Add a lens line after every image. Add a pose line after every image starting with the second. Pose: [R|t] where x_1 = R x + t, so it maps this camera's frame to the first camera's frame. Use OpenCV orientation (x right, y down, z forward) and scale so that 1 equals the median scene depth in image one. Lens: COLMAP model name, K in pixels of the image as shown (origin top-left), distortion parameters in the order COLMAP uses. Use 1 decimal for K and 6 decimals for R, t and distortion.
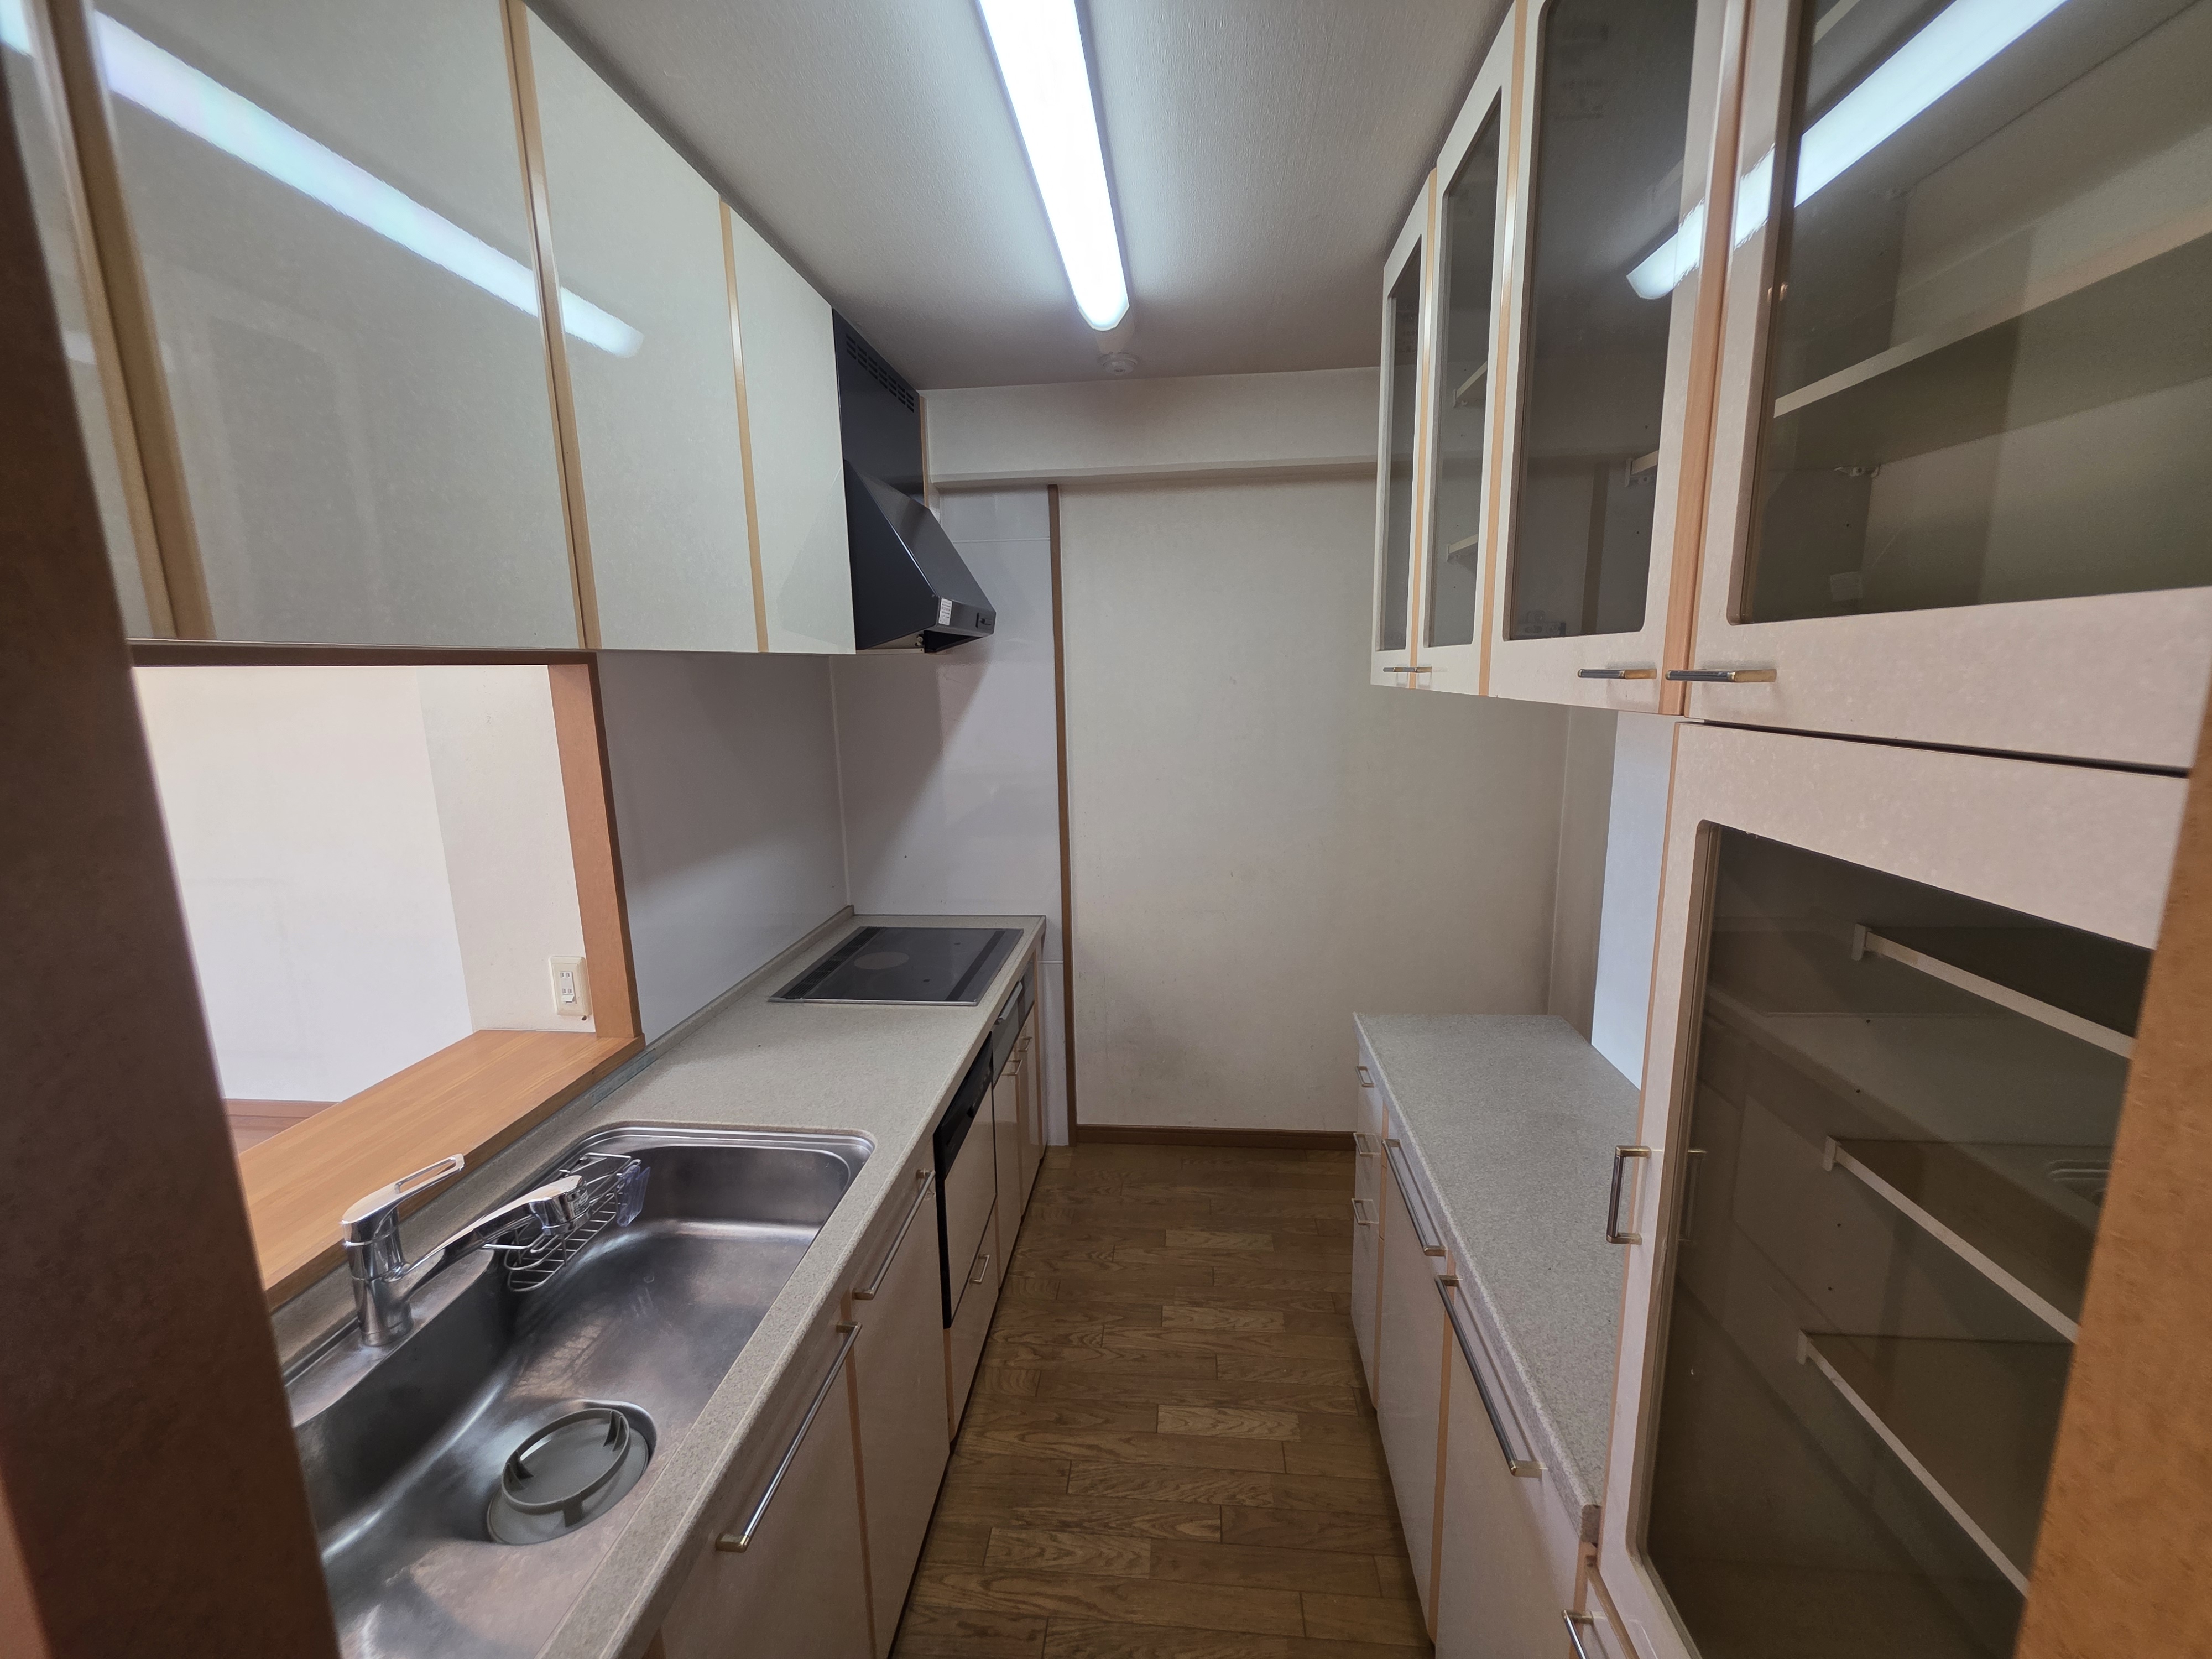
lens RADIAL K [[875.2, 0, 1114.3], [0, 875.2, 827.9], [0, 0, 1]] dist [0.000691, -0.000110]
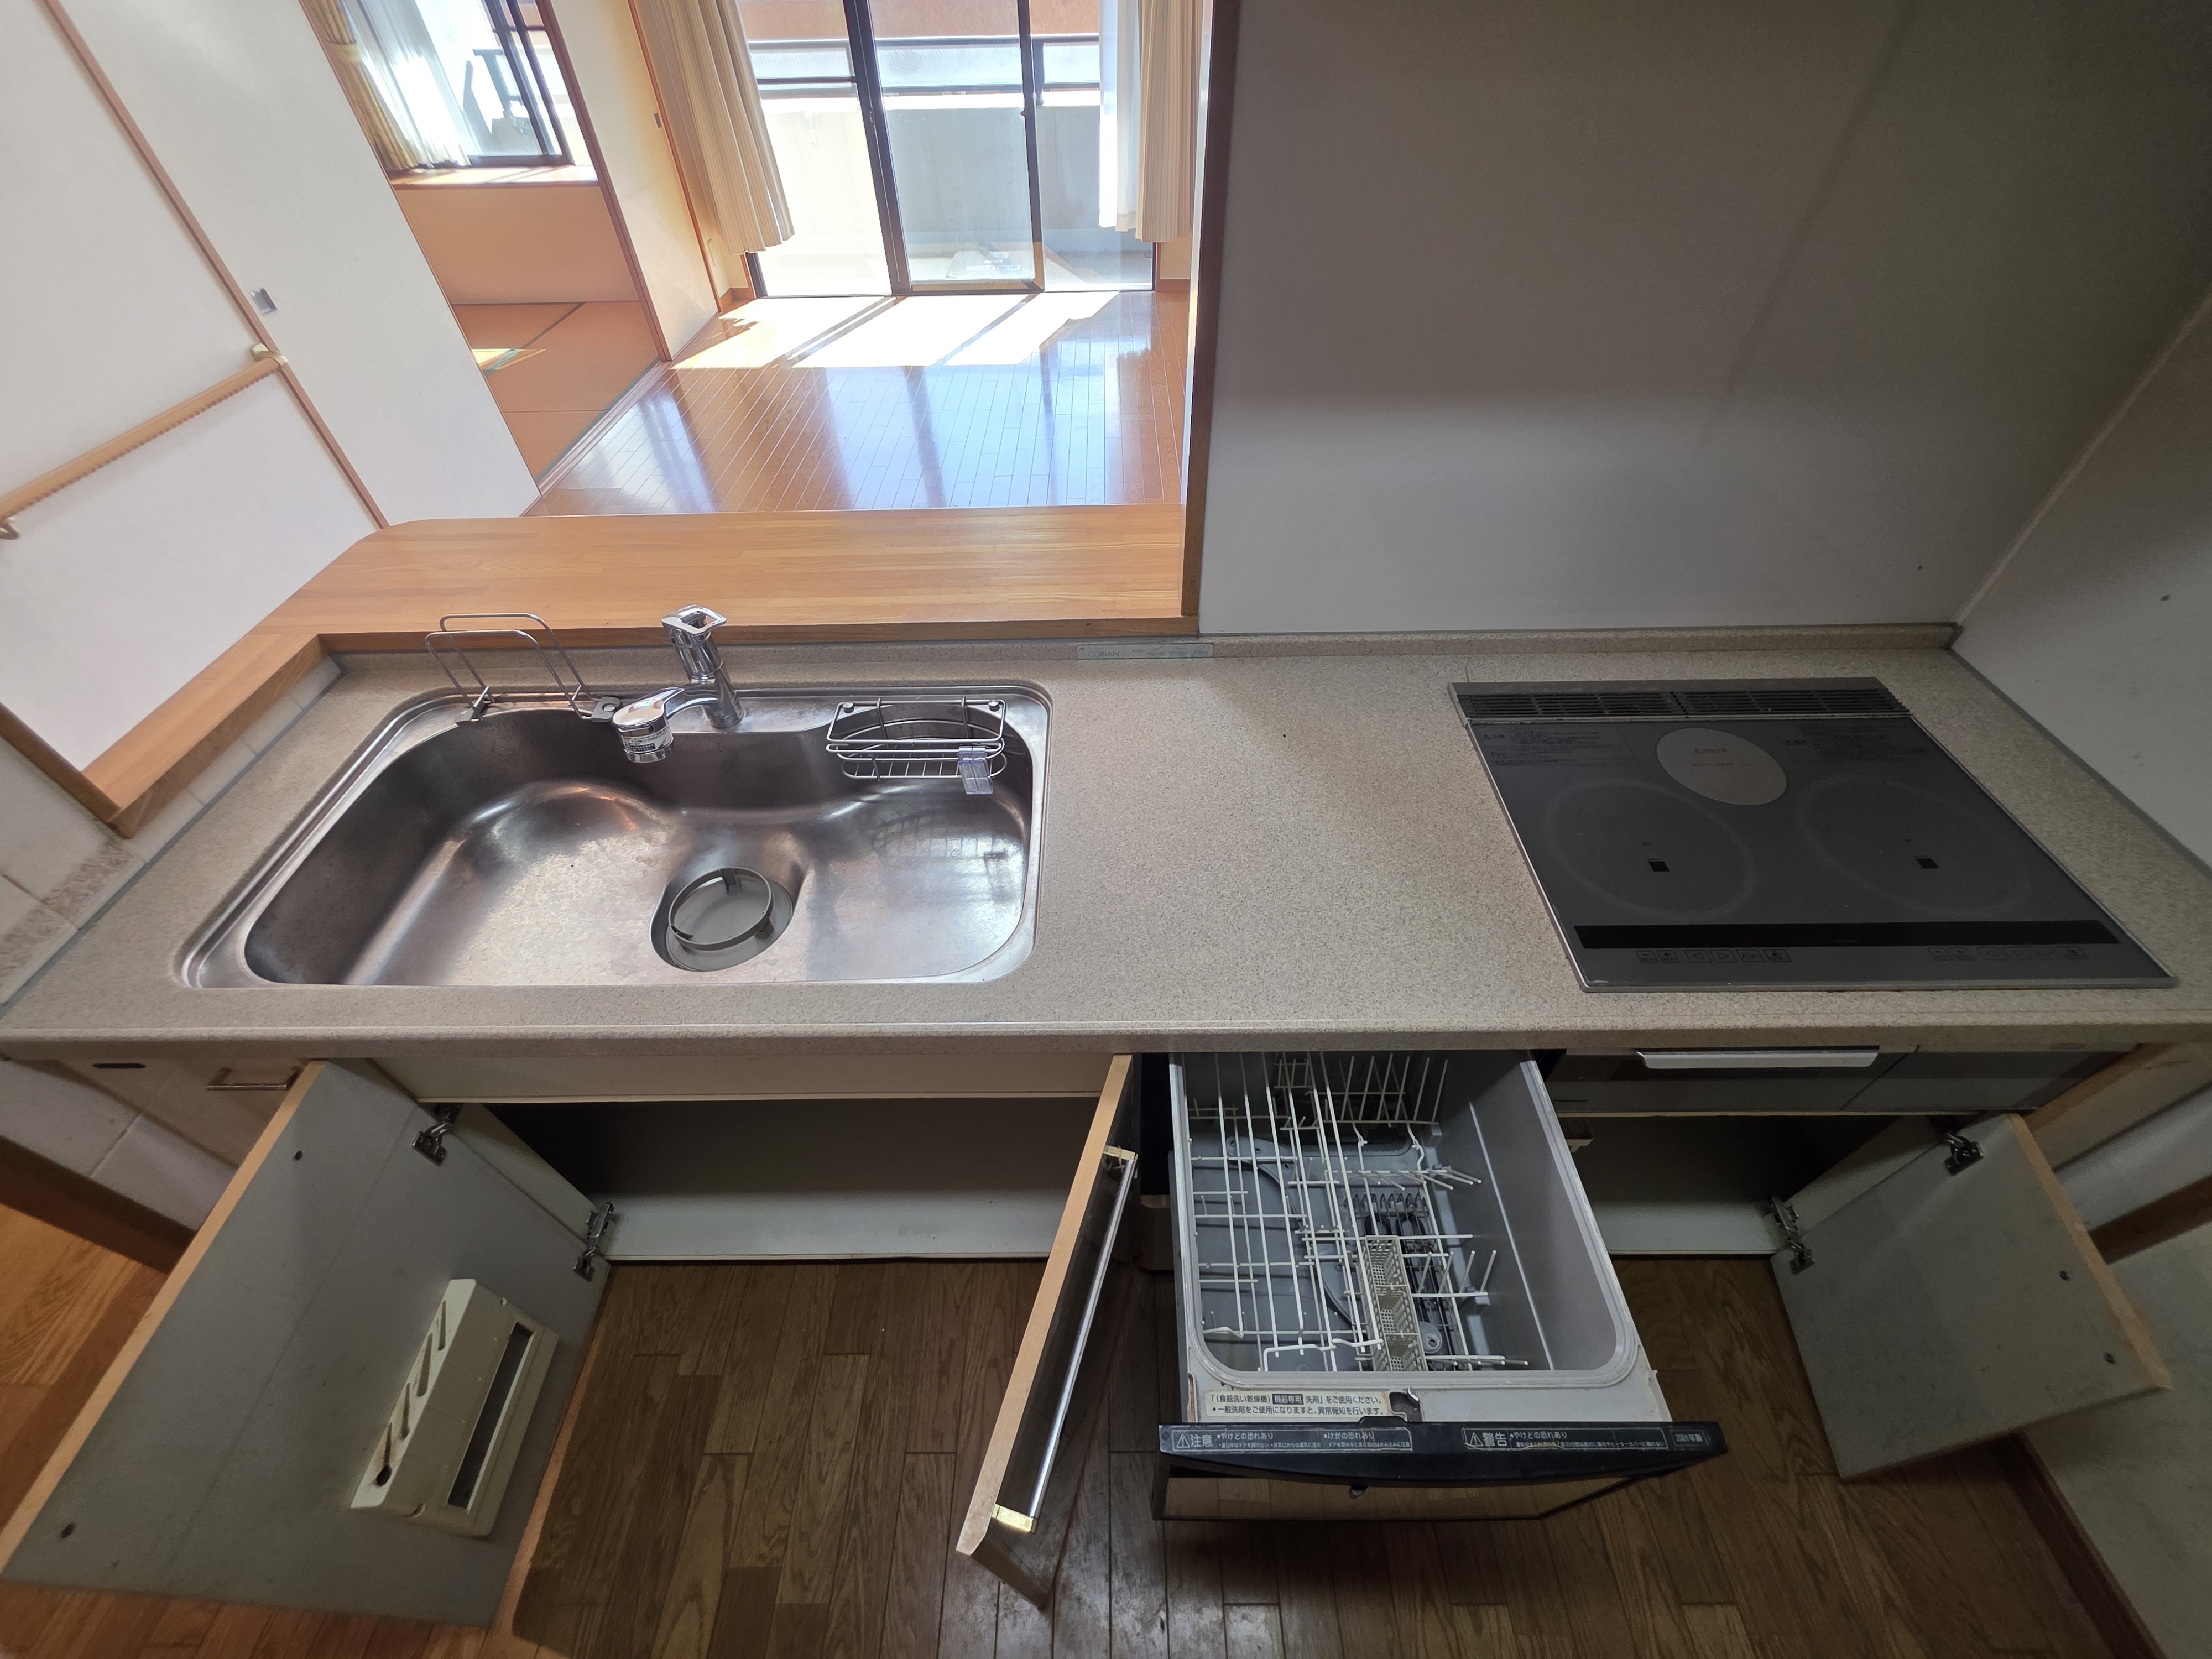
lens RADIAL K [[874.9, 0, 1099.3], [0, 874.9, 871.4], [0, 0, 1]] dist [0.001046, -0.000073]
pose [[0.094082, 0.747368, -0.657715, 0.066544], [-0.162688, 0.663306, 0.730450, -0.128023], [0.982182, 0.038280, 0.183994, 0.816774]]
